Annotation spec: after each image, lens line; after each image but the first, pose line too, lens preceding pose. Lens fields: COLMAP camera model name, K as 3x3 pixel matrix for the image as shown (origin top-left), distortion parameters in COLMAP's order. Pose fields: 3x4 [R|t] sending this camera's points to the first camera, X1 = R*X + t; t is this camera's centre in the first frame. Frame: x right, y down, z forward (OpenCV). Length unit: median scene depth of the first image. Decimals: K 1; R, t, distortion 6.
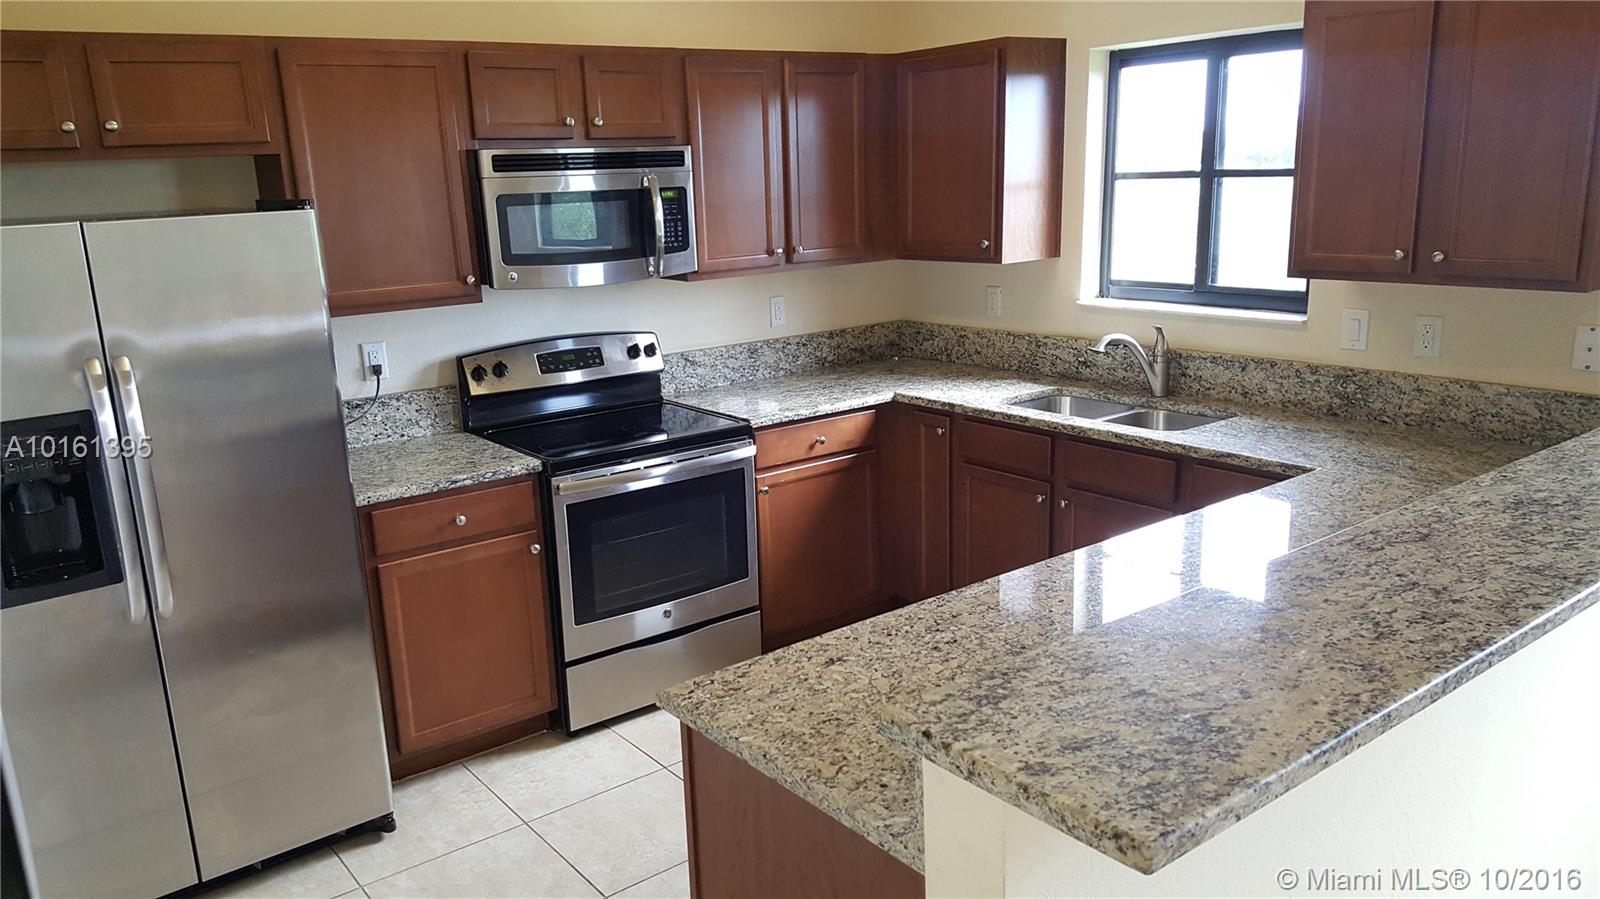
lens RADIAL K [[1202.6, 0, 787.0], [0, 1202.6, 451.4], [0, 0, 1]] dist [-0.013438, -0.005019]
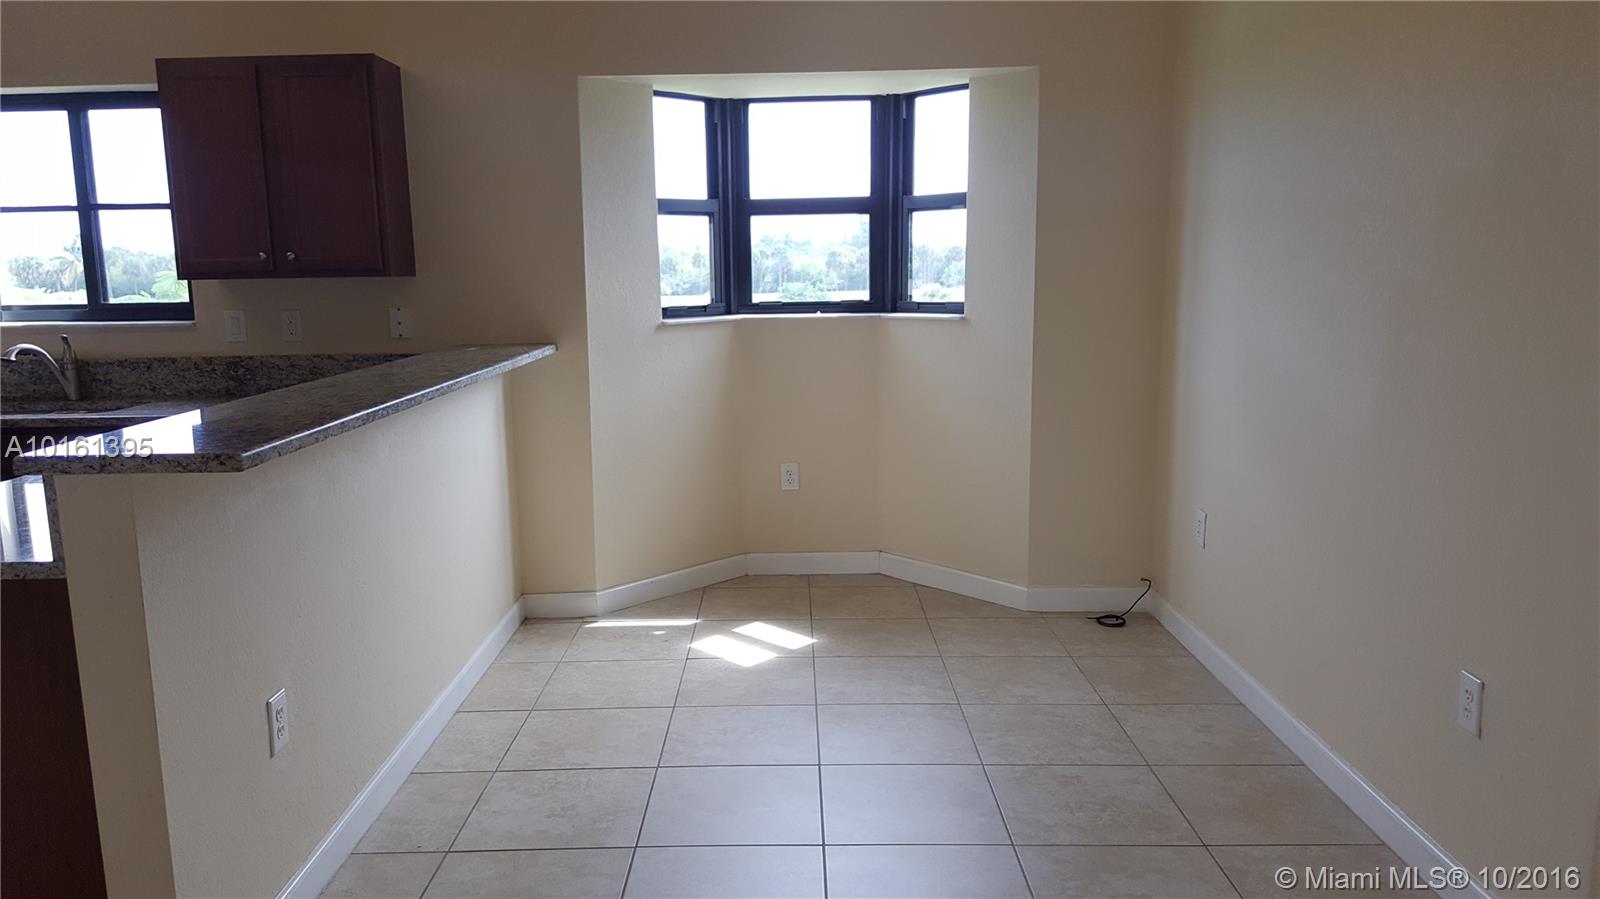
lens RADIAL K [[1202.6, 0, 787.0], [0, 1202.6, 451.4], [0, 0, 1]] dist [-0.013438, -0.005019]
pose [[0.610757, -0.113507, 0.783640, -0.173149], [0.195984, 0.980549, -0.010718, 0.150166], [-0.767180, 0.160127, 0.621123, -0.208831]]
